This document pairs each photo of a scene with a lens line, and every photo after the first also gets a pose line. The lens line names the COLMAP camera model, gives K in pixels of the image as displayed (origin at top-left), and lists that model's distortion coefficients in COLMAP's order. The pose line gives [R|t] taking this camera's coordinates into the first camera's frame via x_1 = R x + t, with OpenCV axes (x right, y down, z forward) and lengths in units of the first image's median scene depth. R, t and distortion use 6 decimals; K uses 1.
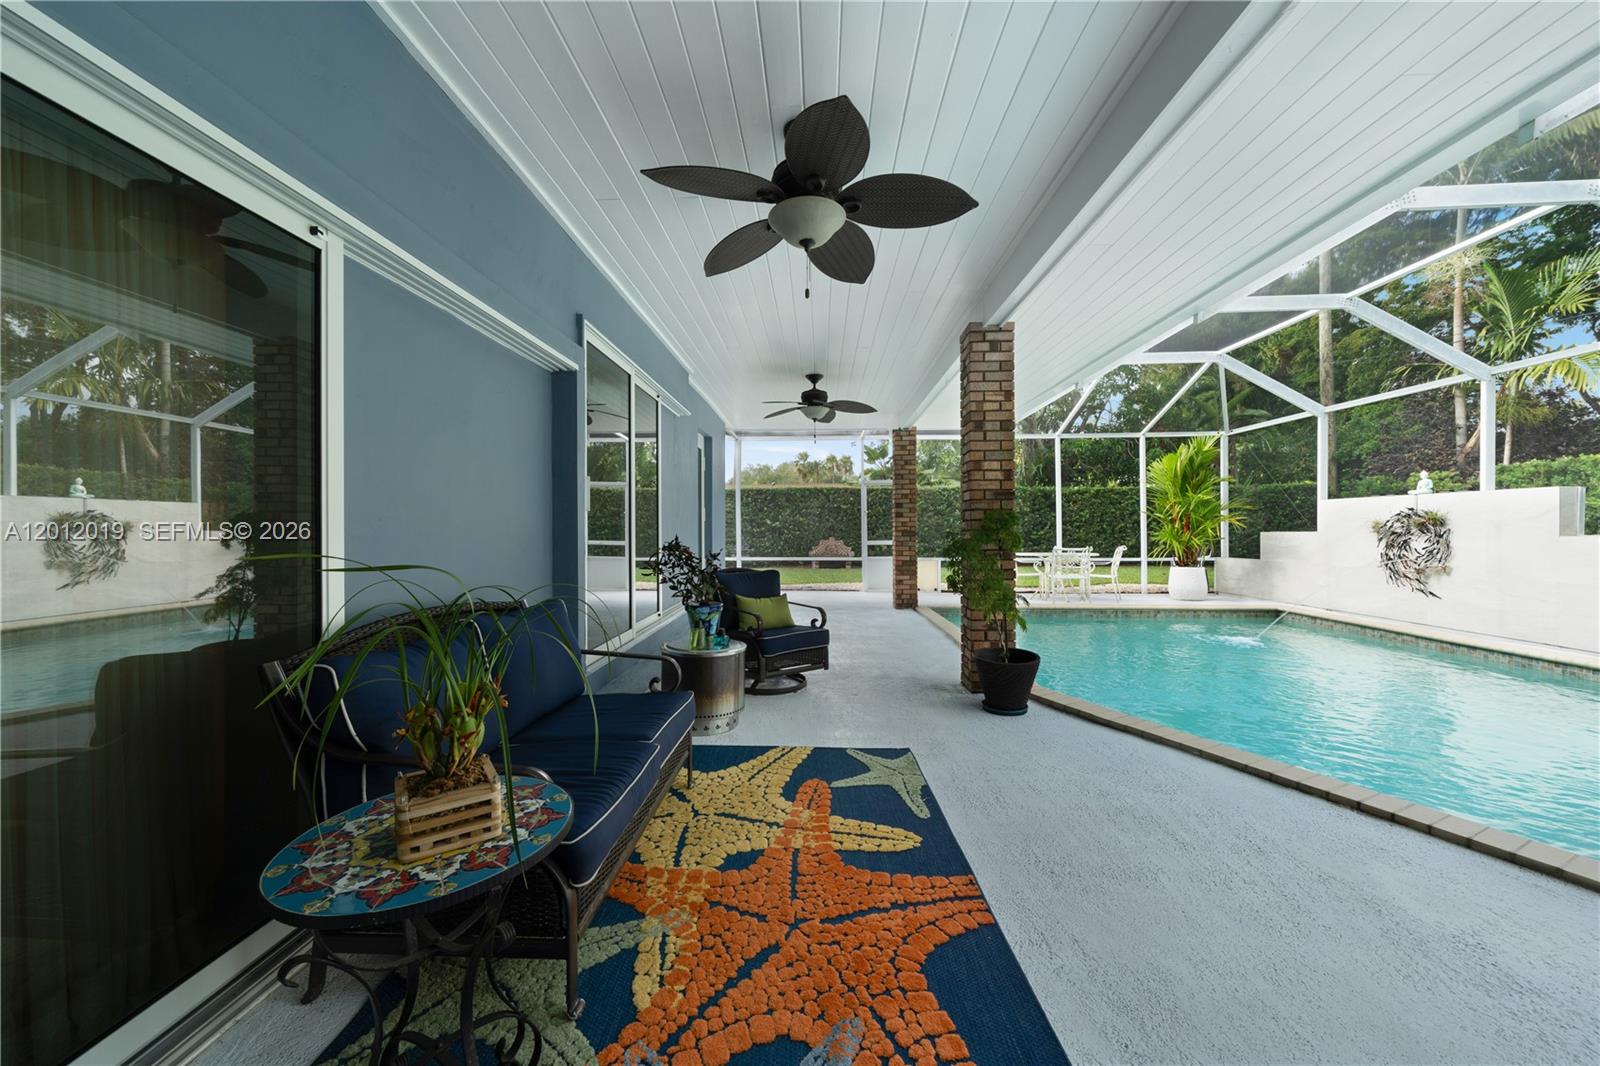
lens RADIAL K [[599.2, 0, 797.6], [0, 599.2, 530.8], [0, 0, 1]] dist [-0.000060, -0.000005]
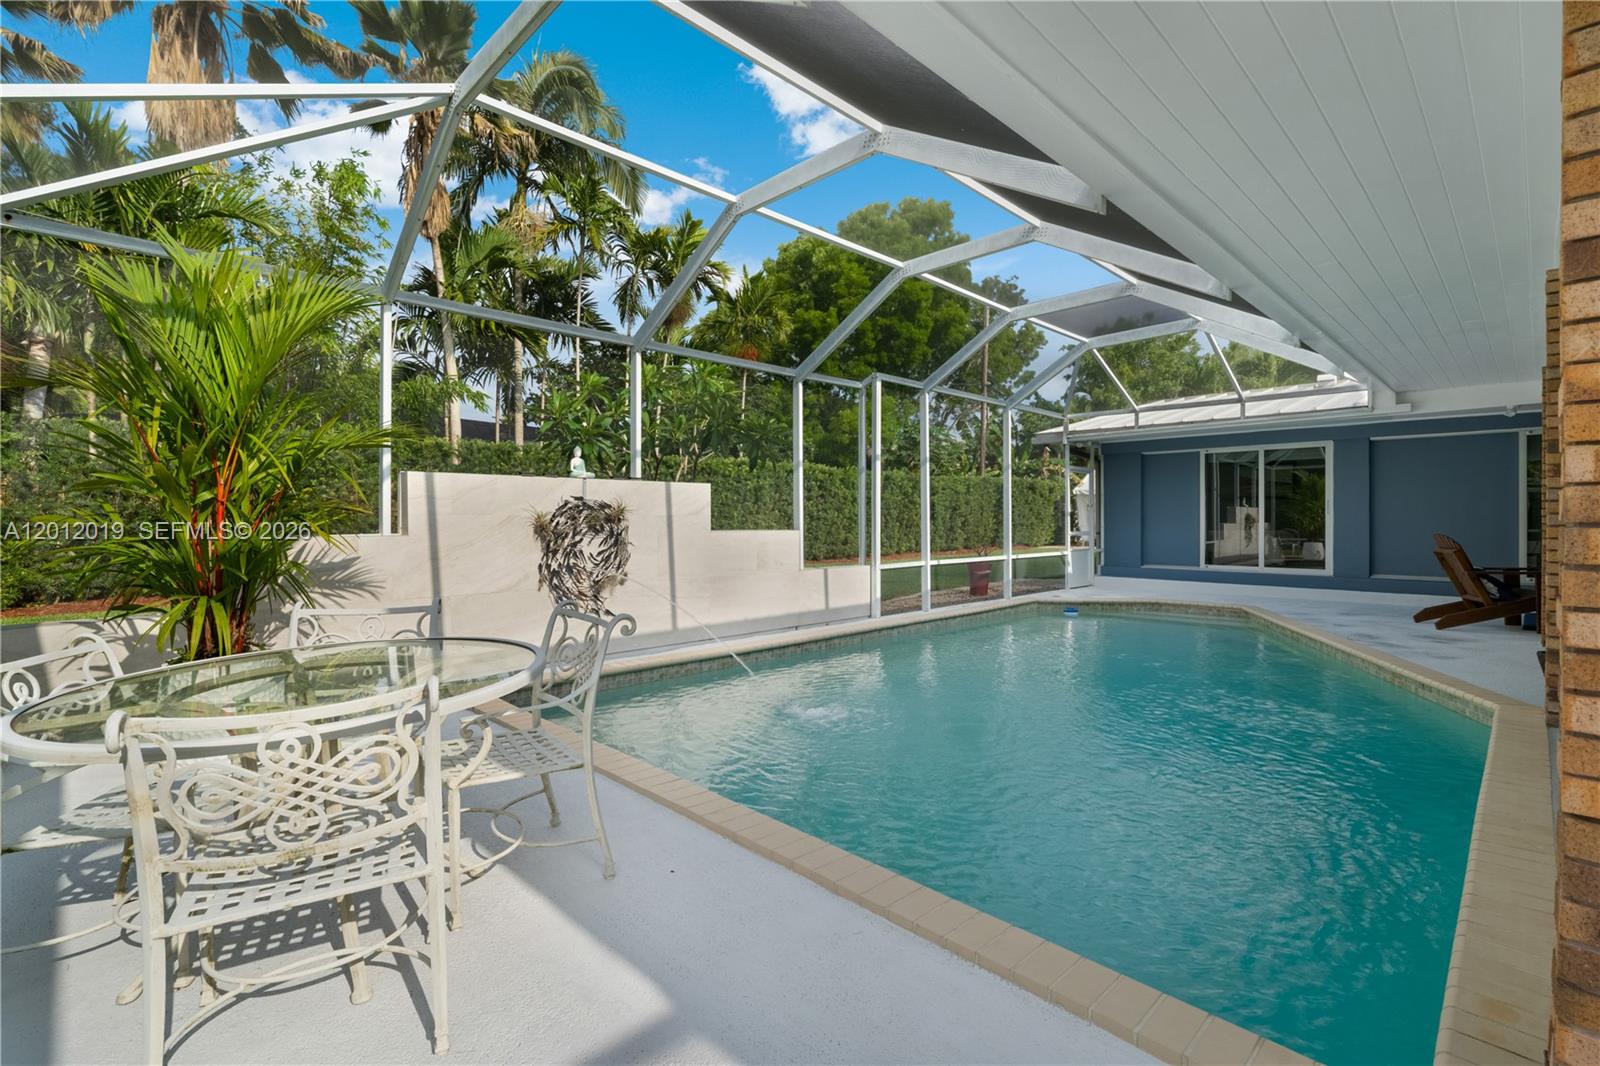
lens RADIAL K [[719.3, 0, 800.3], [0, 719.3, 528.3], [0, 0, 1]] dist [0.000040, -0.000002]
pose [[-0.730987, 0.004549, 0.682376, 0.257135], [0.010978, 0.999927, 0.005094, -0.002241], [-0.682303, 0.011215, -0.730984, 1.460025]]
